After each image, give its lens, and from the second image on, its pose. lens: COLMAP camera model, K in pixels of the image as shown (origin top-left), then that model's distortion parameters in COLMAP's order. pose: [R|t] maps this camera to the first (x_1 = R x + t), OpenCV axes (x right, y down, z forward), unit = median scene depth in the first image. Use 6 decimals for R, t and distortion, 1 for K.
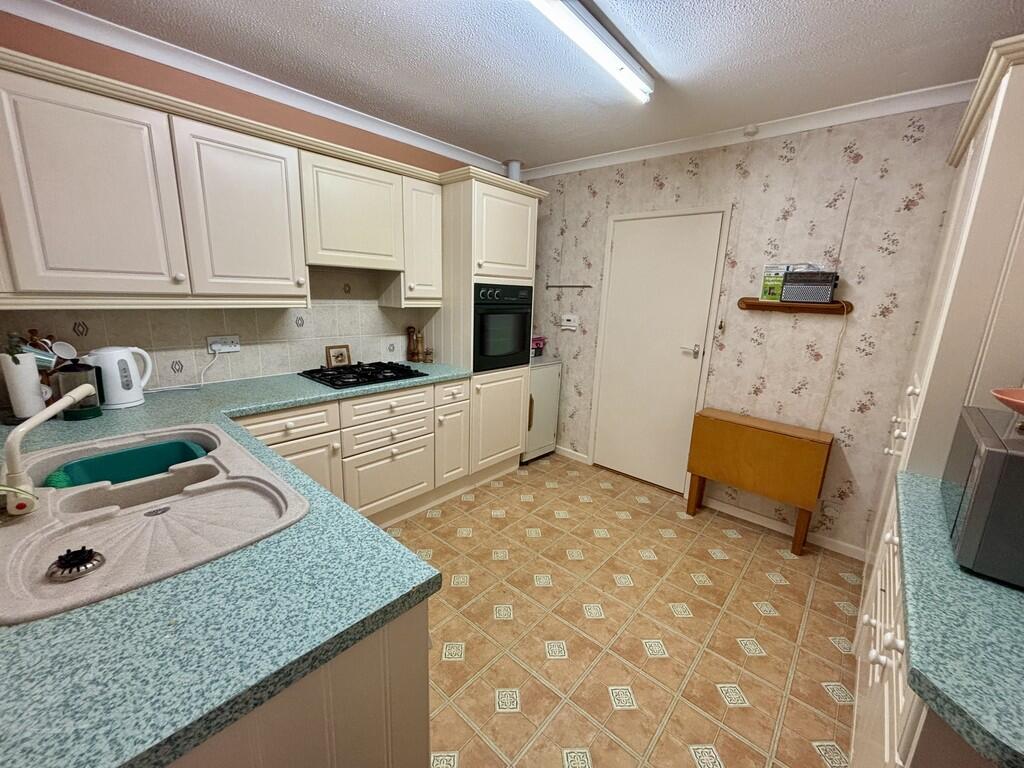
lens RADIAL K [[413.8, 0, 505.4], [0, 413.8, 383.9], [0, 0, 1]] dist [0.013461, -0.000398]
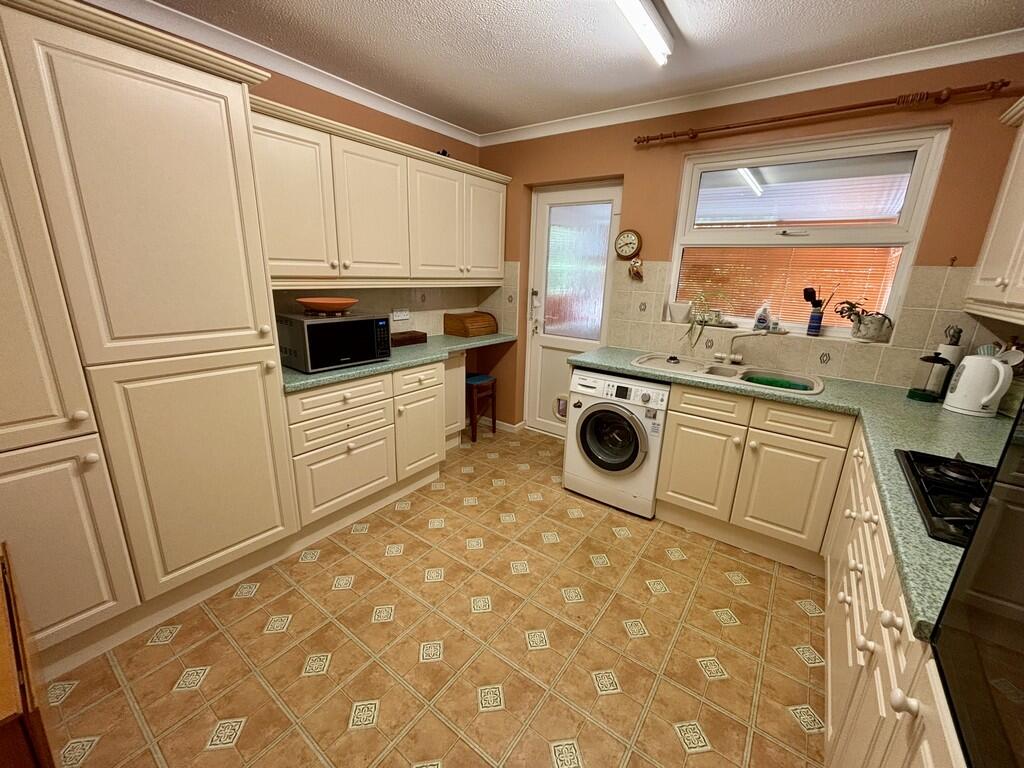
lens RADIAL K [[413.8, 0, 515.5], [0, 413.8, 384.0], [0, 0, 1]] dist [0.013461, -0.000398]
pose [[-0.990445, -0.039612, -0.132098, 0.220048], [-0.097585, 0.878139, 0.468348, -0.273893], [0.097448, 0.476763, -0.873614, 1.256482]]
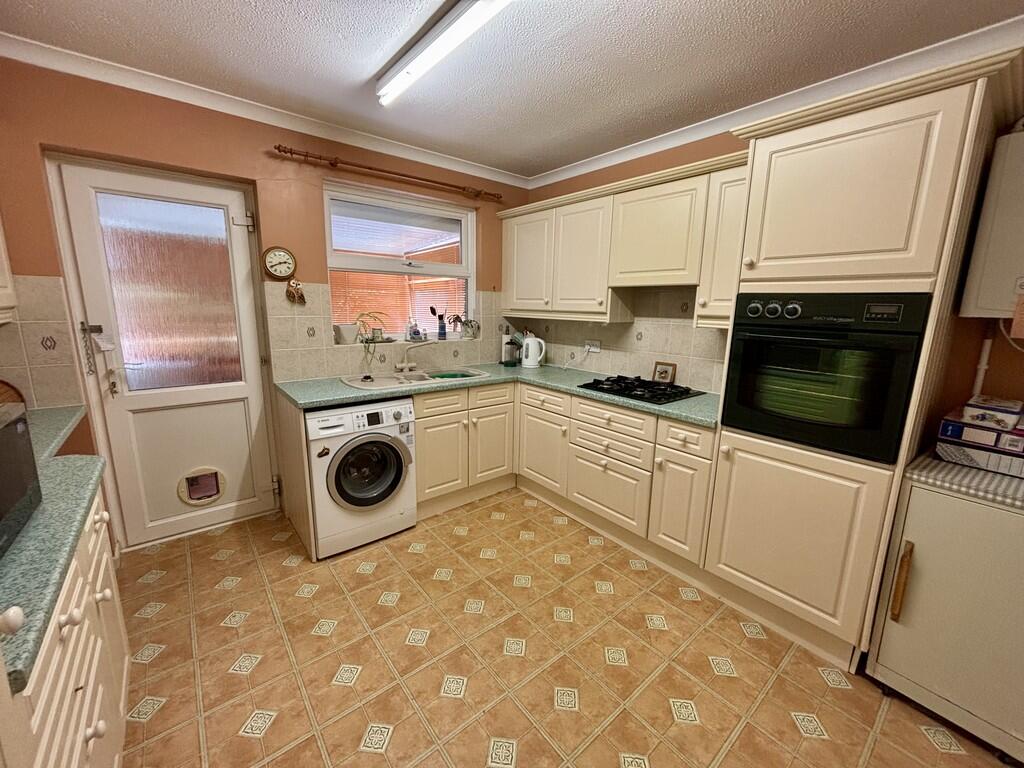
lens RADIAL K [[413.8, 0, 514.8], [0, 413.8, 382.4], [0, 0, 1]] dist [0.013461, -0.000398]
pose [[-0.142374, 0.147356, -0.978783, 0.707671], [-0.243470, 0.953261, 0.178929, -0.149187], [0.959402, 0.263779, -0.099843, 0.816312]]
